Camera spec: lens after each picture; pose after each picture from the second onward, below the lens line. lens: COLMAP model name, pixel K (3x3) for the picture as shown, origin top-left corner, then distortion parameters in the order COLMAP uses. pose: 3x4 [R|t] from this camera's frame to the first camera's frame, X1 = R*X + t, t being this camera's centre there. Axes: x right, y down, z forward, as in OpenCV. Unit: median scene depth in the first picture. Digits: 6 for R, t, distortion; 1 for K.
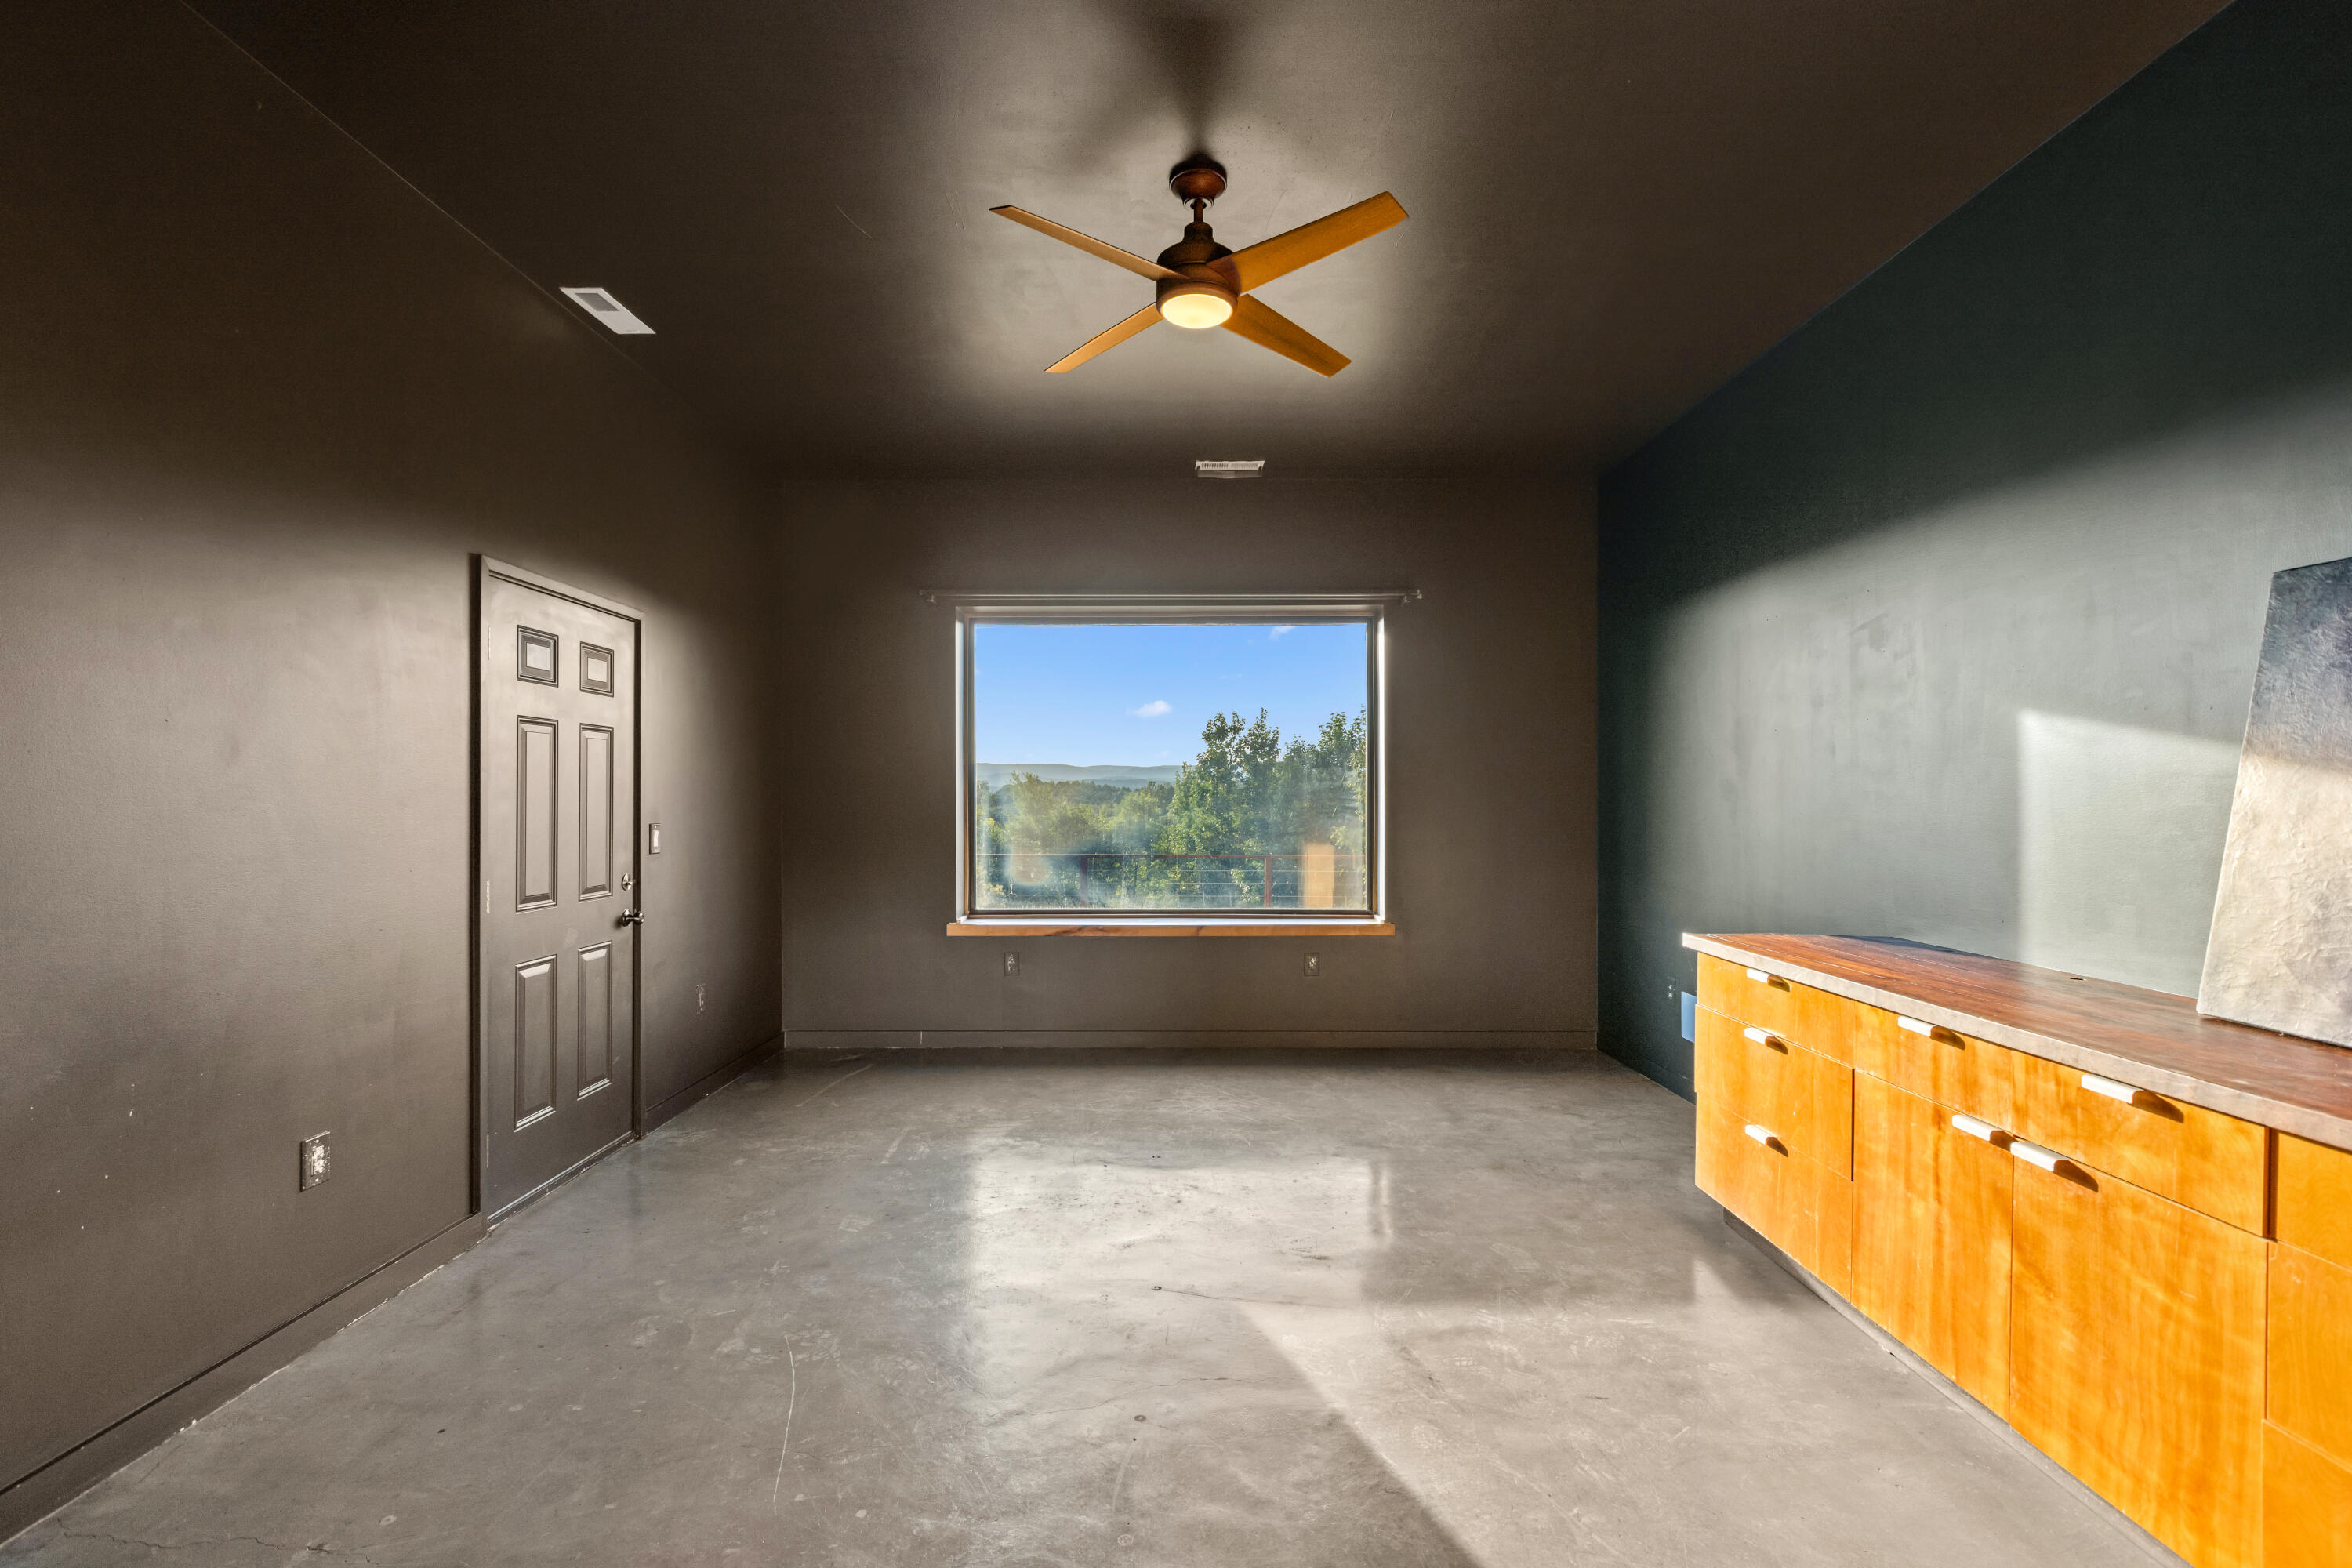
lens RADIAL K [[1071.0, 0, 1166.0], [0, 1071.0, 780.8], [0, 0, 1]] dist [-0.002890, -0.000511]
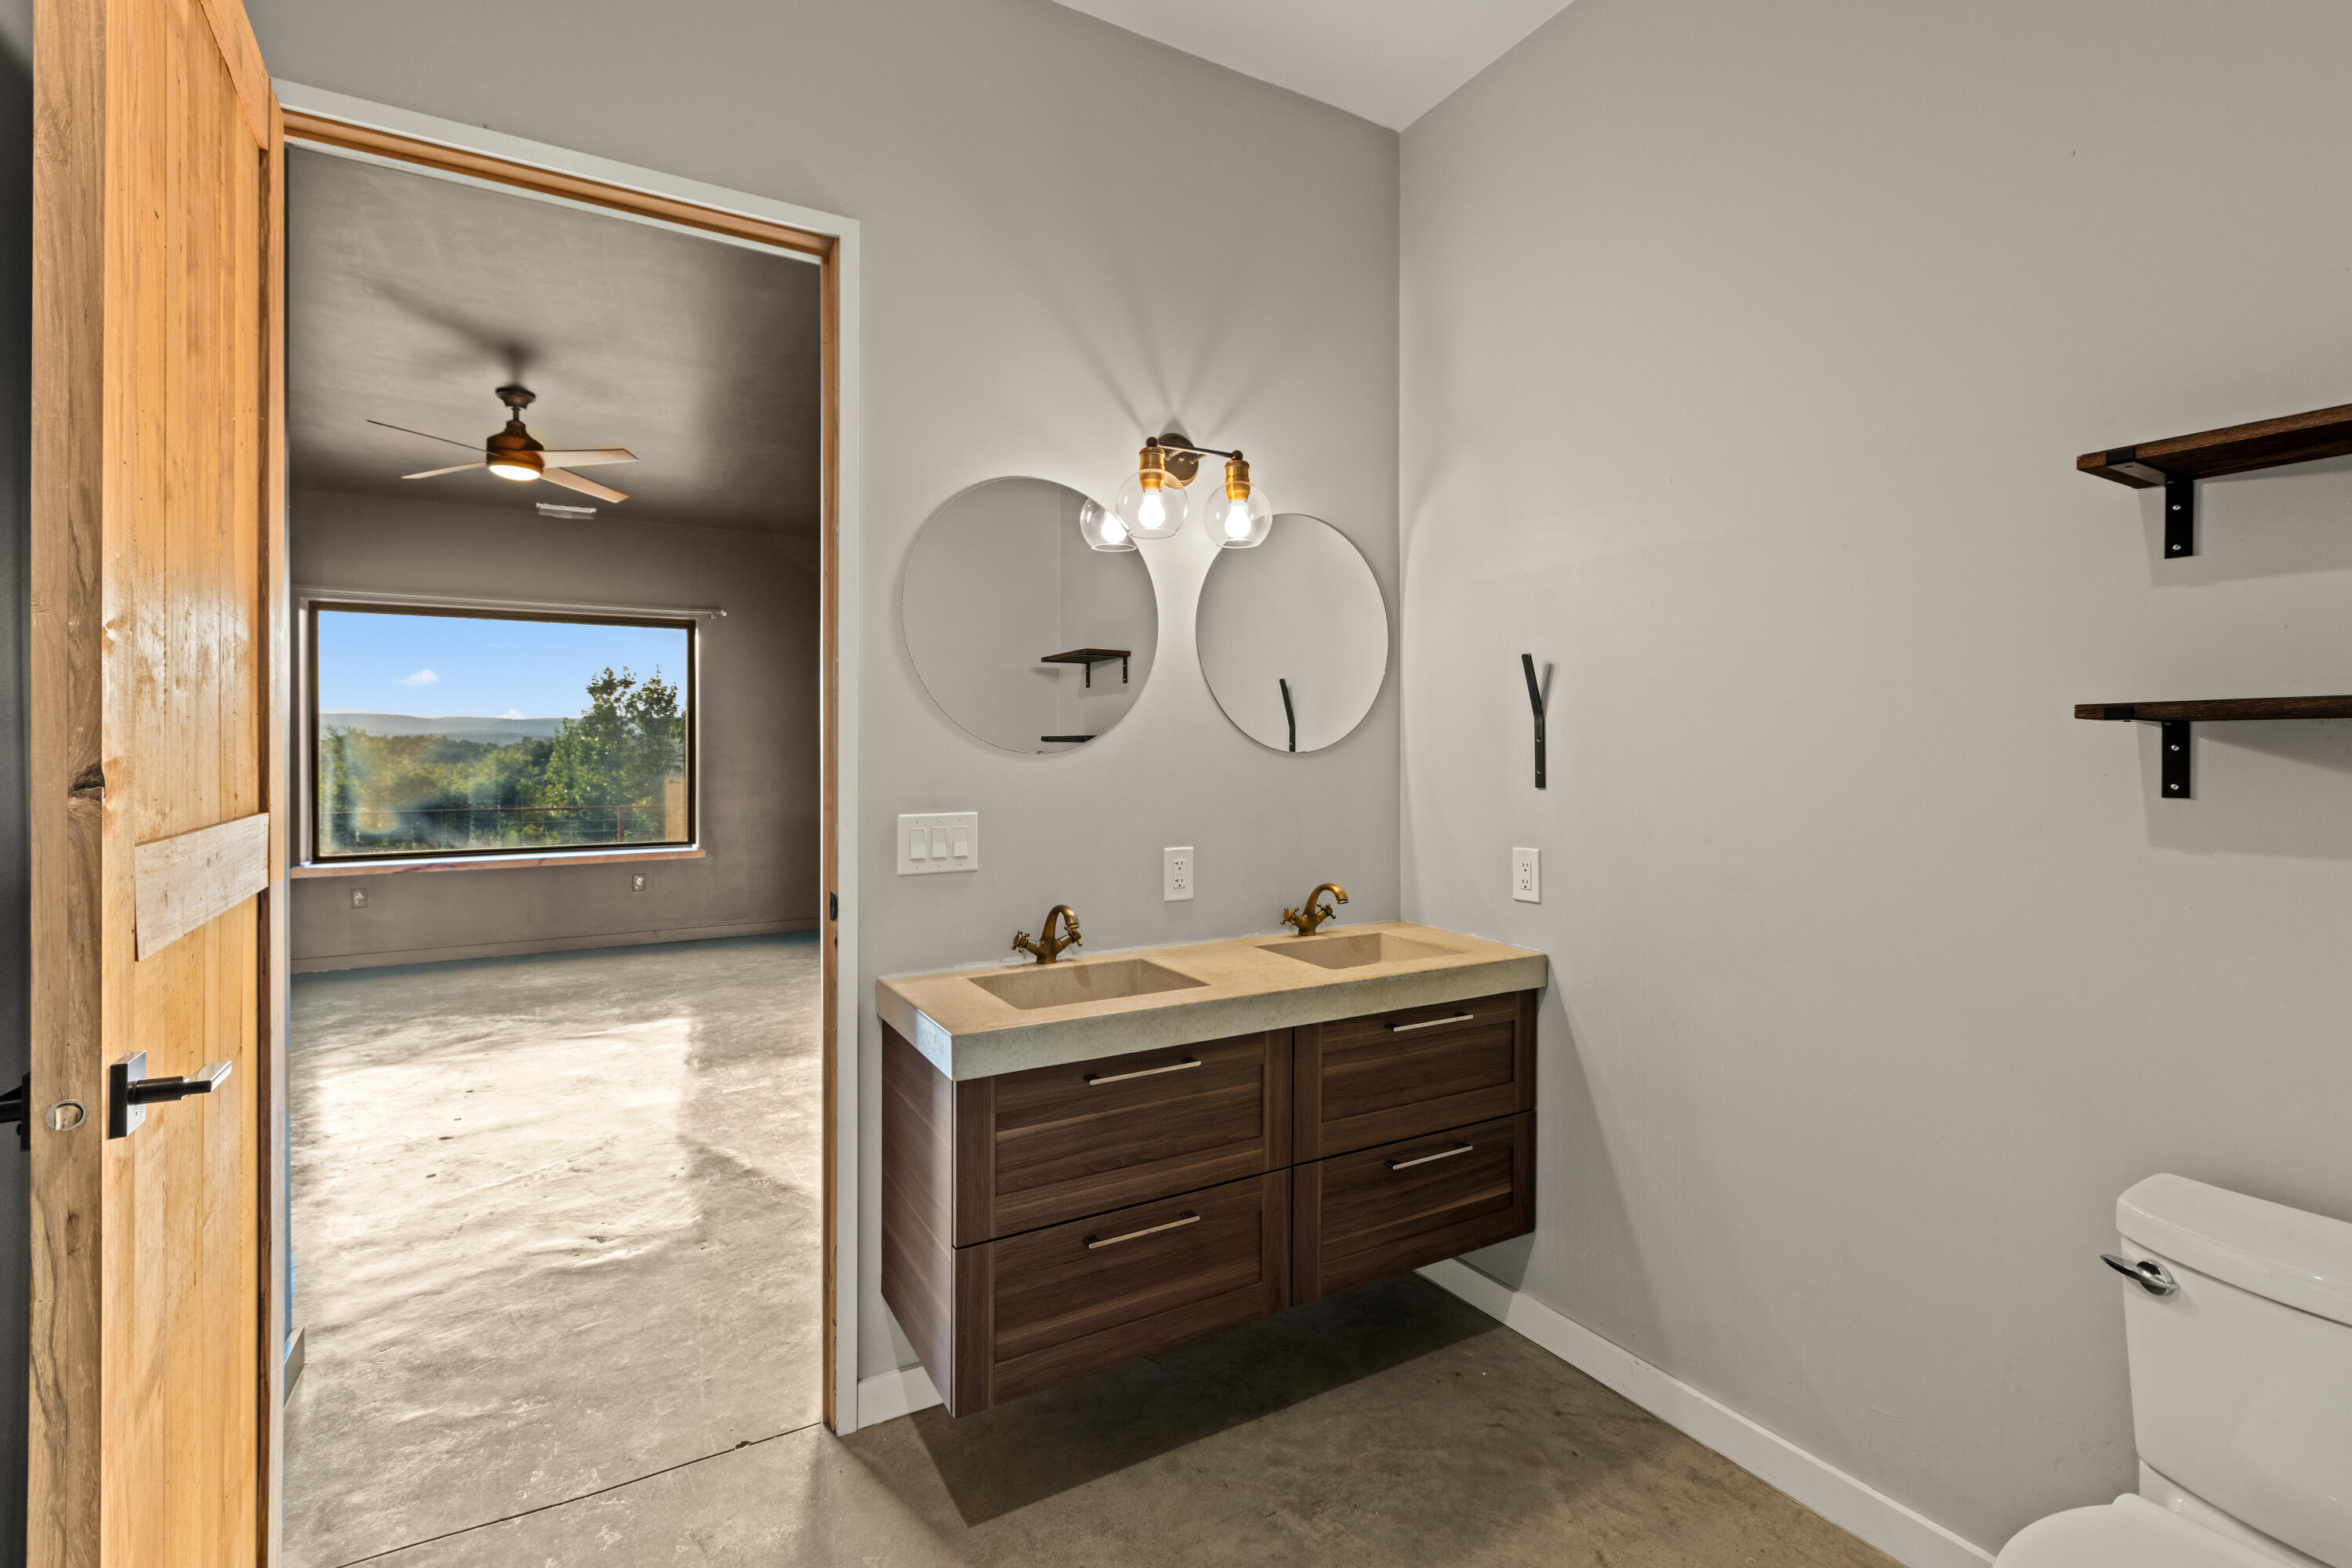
lens RADIAL K [[1062.8, 0, 1175.6], [0, 1062.8, 746.9], [0, 0, 1]] dist [0.000559, -0.000012]
pose [[0.860806, 0.001071, 0.508931, 0.033753], [-0.005612, 0.999957, 0.007388, -0.011451], [-0.508902, -0.009216, 0.860775, -0.452076]]
